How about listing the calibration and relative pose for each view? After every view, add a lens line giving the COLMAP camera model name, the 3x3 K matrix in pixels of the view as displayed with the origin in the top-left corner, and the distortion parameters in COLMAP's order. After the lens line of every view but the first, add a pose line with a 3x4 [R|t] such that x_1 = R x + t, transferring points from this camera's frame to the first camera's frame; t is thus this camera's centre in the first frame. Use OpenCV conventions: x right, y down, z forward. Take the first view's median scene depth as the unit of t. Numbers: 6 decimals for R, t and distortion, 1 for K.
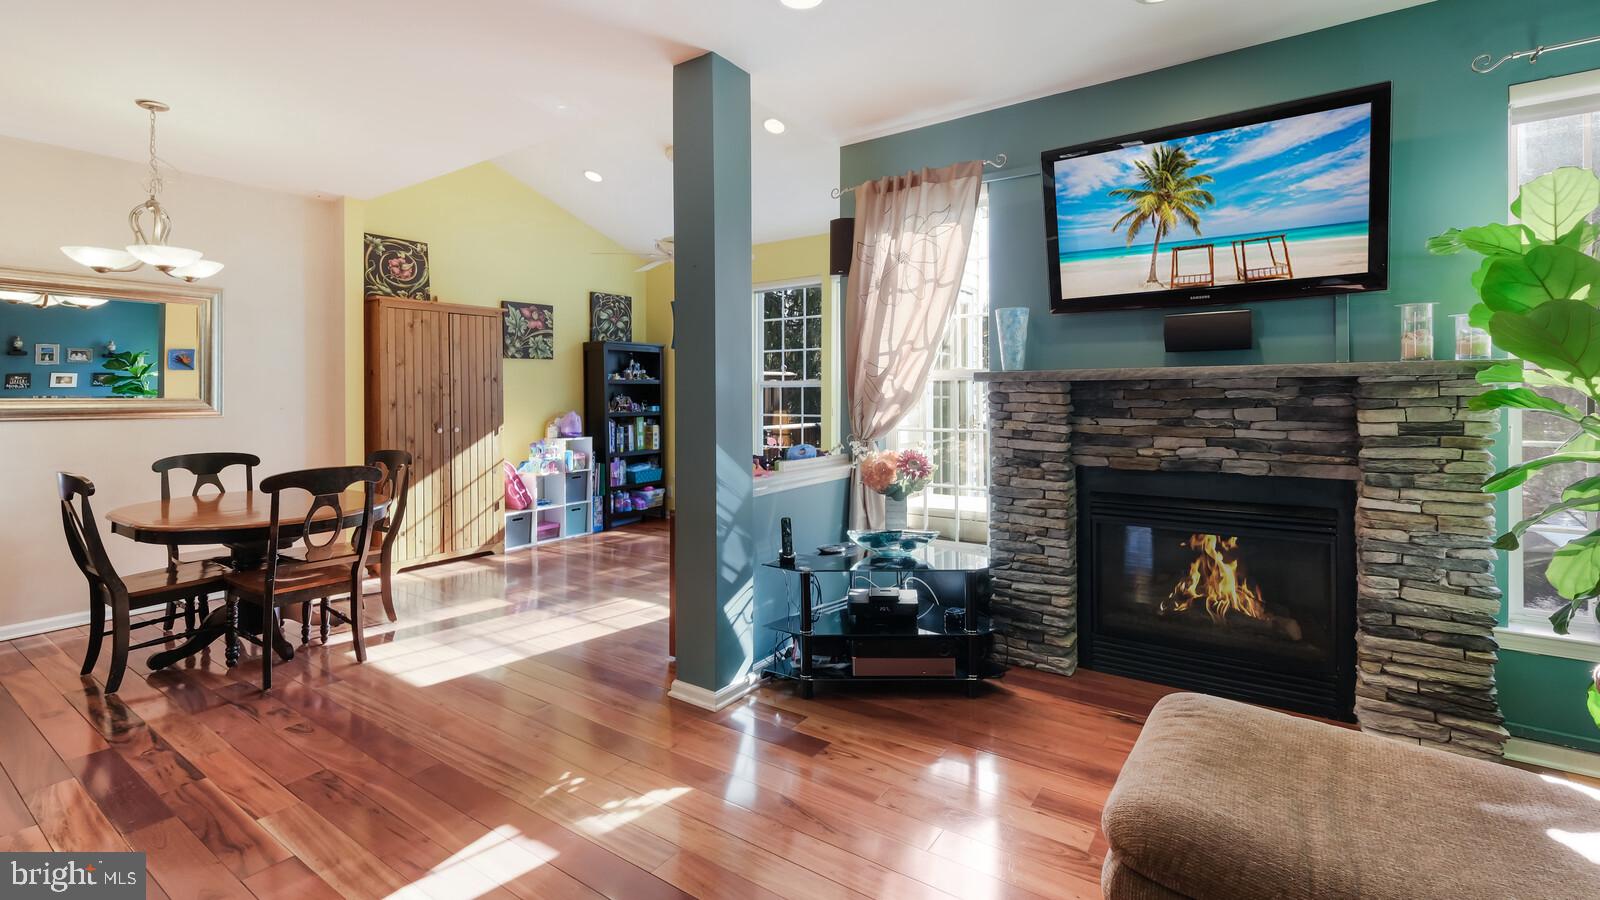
lens RADIAL K [[705.1, 0, 798.5], [0, 705.1, 378.2], [0, 0, 1]] dist [0.004311, 0.000239]
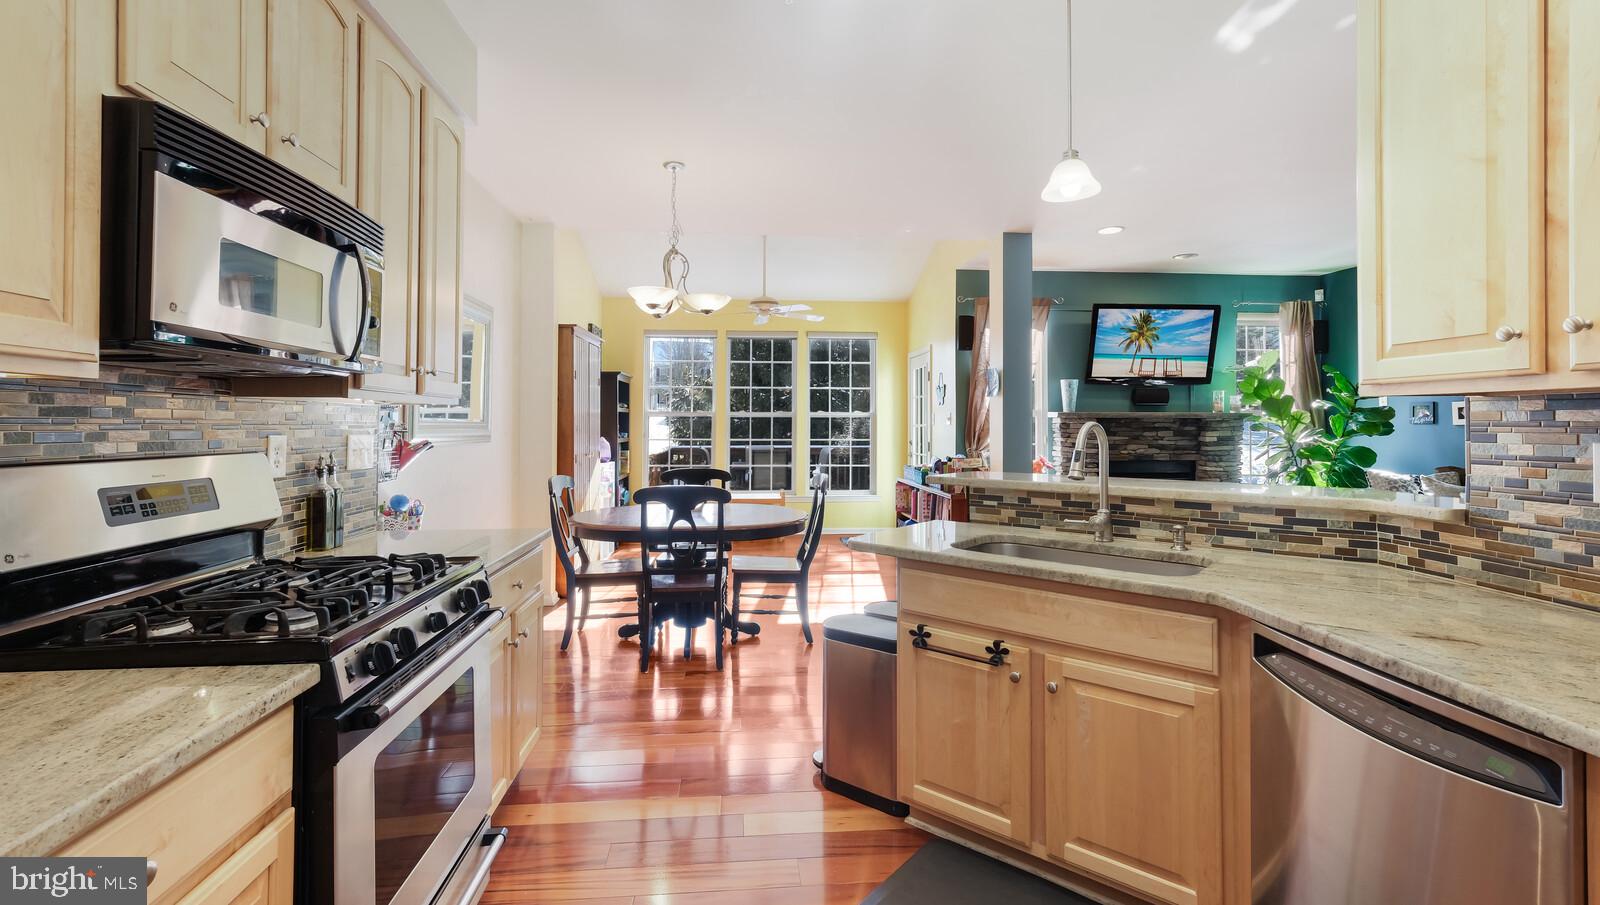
lens RADIAL K [[721.9, 0, 793.5], [0, 721.9, 411.4], [0, 0, 1]] dist [0.006695, 0.003209]
pose [[0.768214, 0.019690, 0.639890, -1.750521], [-0.021865, 0.999751, -0.004514, 0.015357], [-0.639819, -0.010523, 0.768453, -0.031600]]
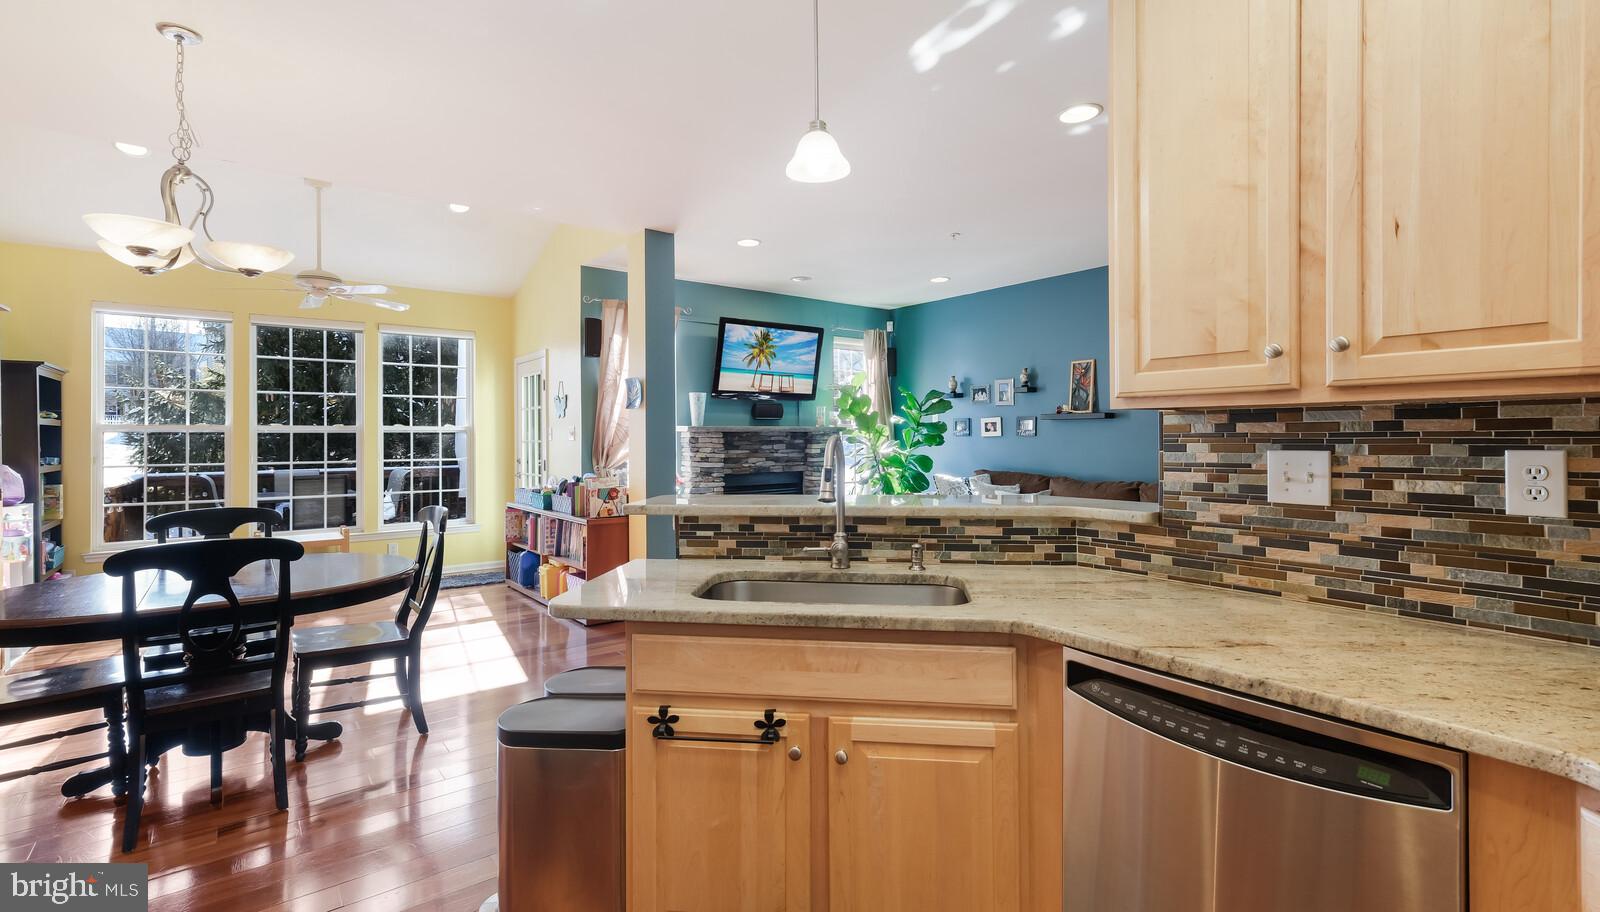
lens RADIAL K [[721.9, 0, 793.4], [0, 721.9, 437.2], [0, 0, 1]] dist [0.006695, 0.003209]
pose [[0.291885, 0.006198, 0.956433, -1.665576], [-0.017401, 0.999848, -0.001169, 0.019631], [-0.956295, -0.016301, 0.291948, 0.230499]]
